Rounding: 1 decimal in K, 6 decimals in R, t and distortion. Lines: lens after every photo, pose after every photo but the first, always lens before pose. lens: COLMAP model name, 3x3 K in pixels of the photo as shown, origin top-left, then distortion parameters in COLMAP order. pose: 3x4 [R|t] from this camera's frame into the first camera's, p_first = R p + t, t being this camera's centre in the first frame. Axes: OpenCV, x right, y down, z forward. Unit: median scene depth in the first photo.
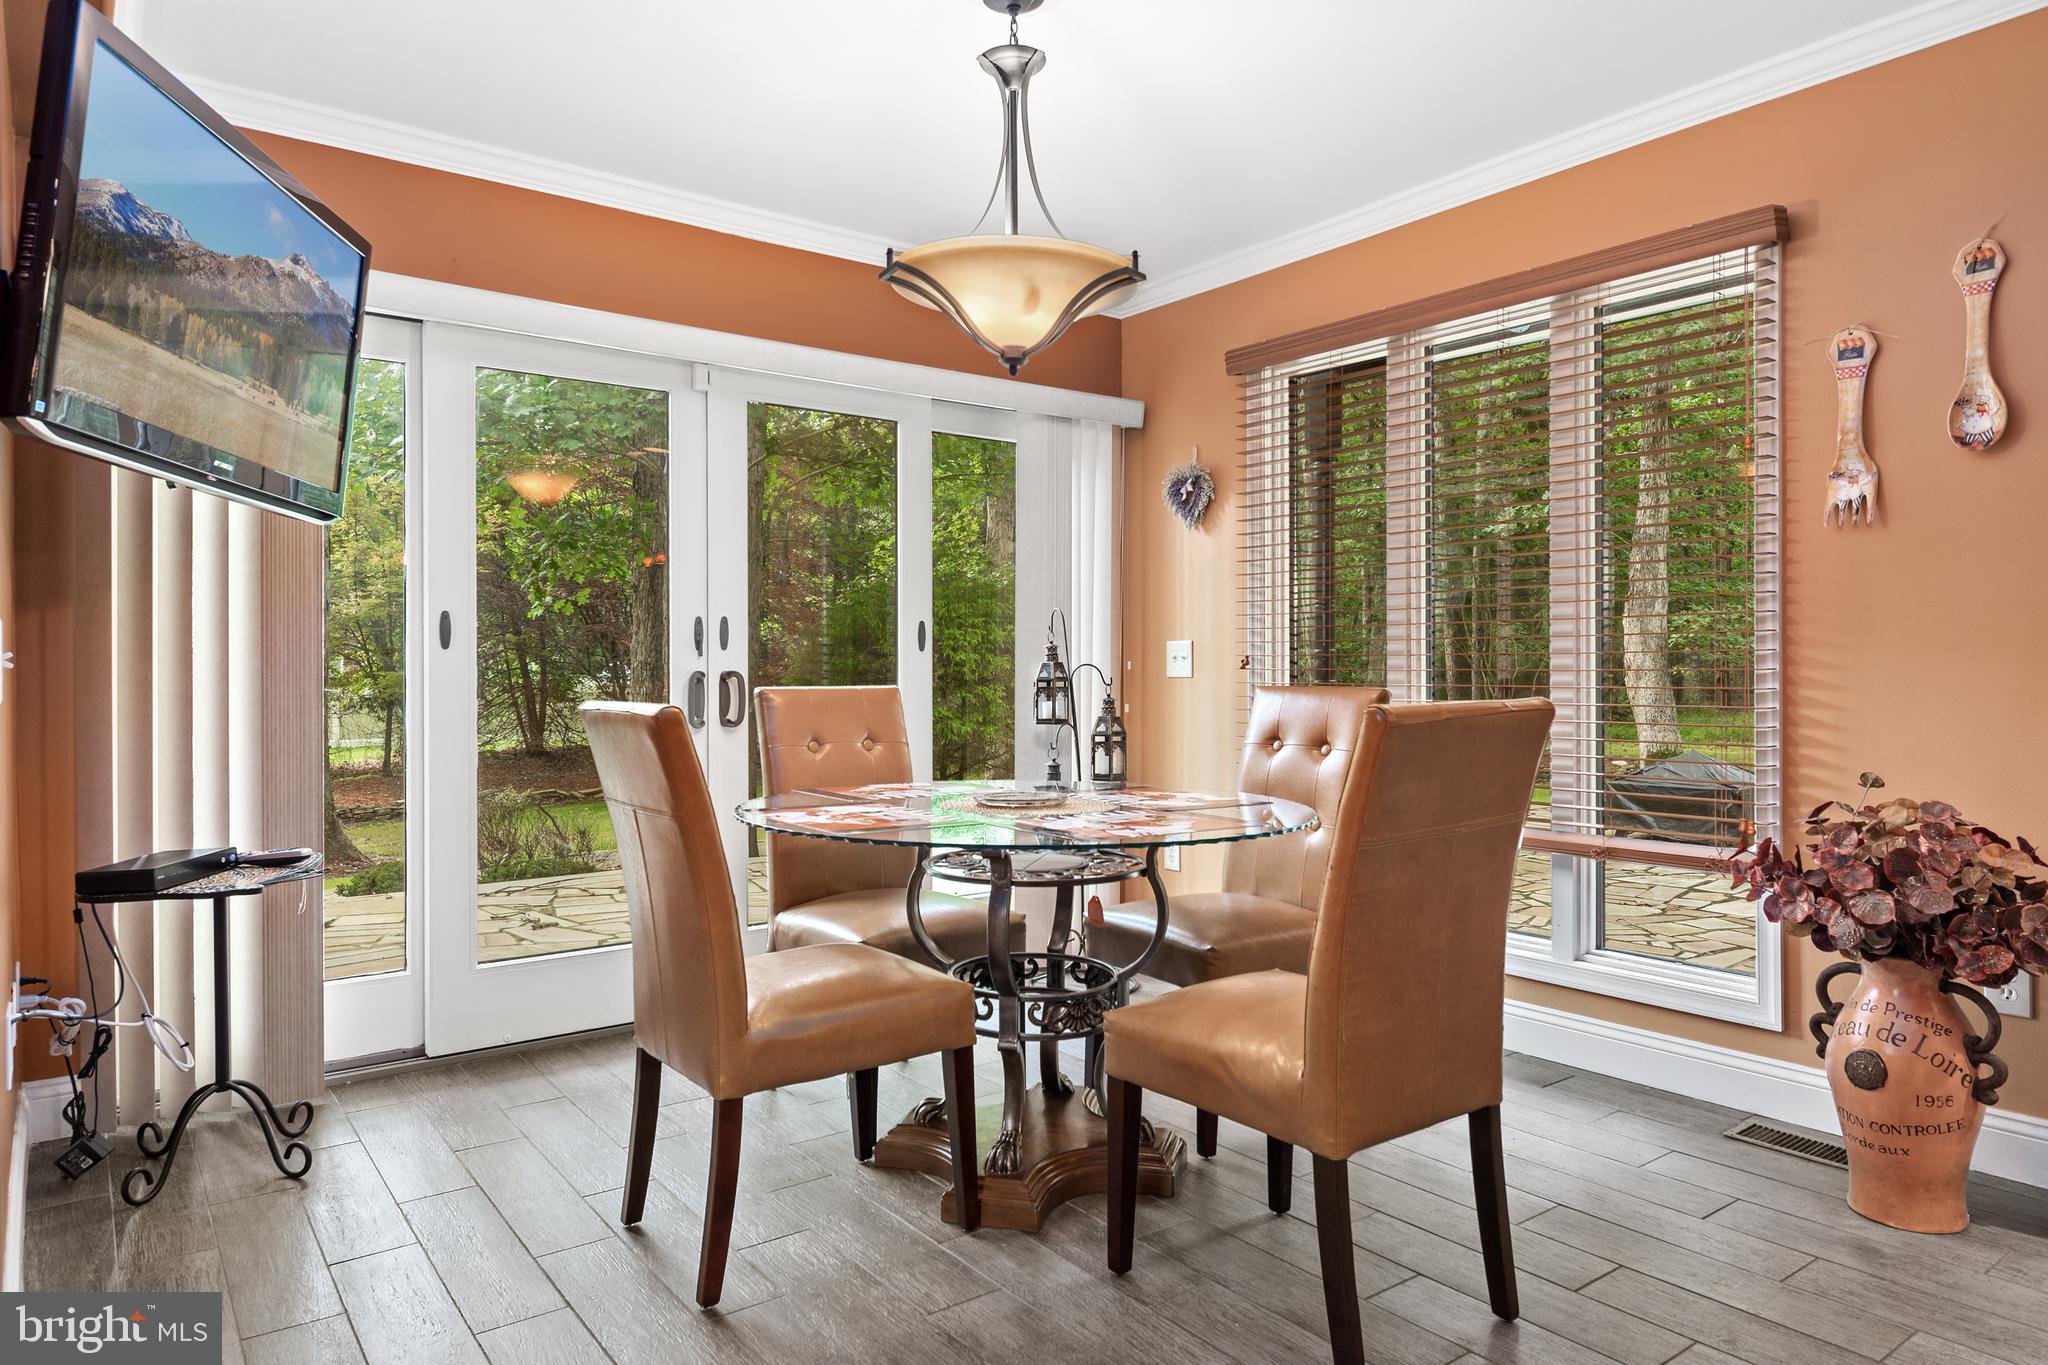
lens RADIAL K [[1255.2, 0, 1024.0], [0, 1255.2, 682.5], [0, 0, 1]] dist [-0.000052, 0.000499]
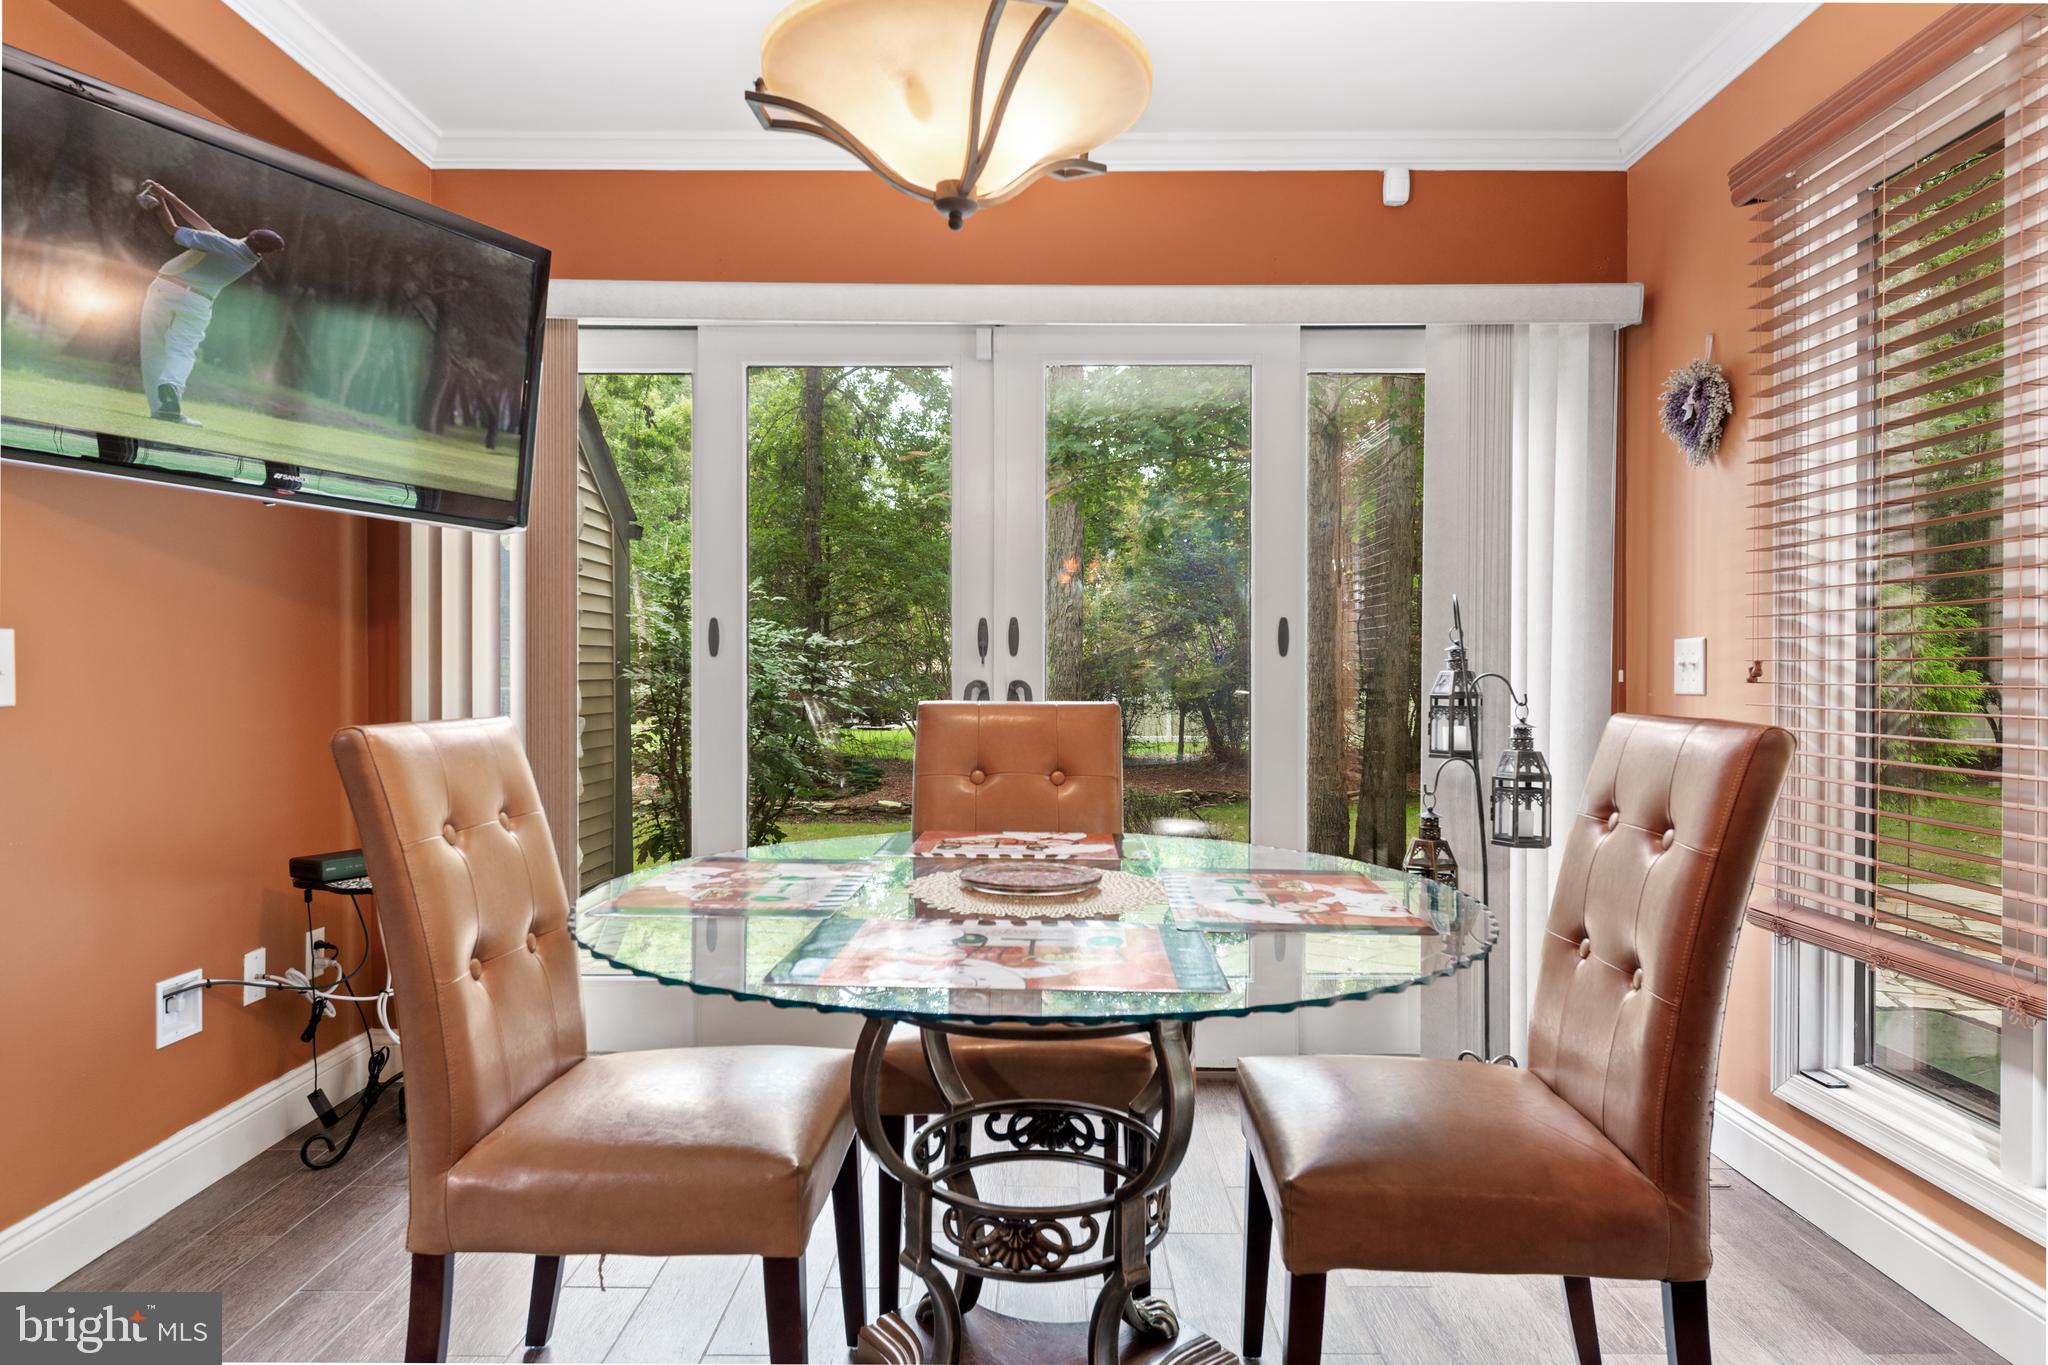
lens RADIAL K [[1199.9, 0, 1024.0], [0, 1199.9, 682.5], [0, 0, 1]] dist [-0.002599, -0.000576]
pose [[0.797146, 0.008112, -0.603733, 0.237483], [-0.008864, 0.999959, 0.001732, -0.008389], [0.603722, 0.003970, 0.797185, 0.309901]]
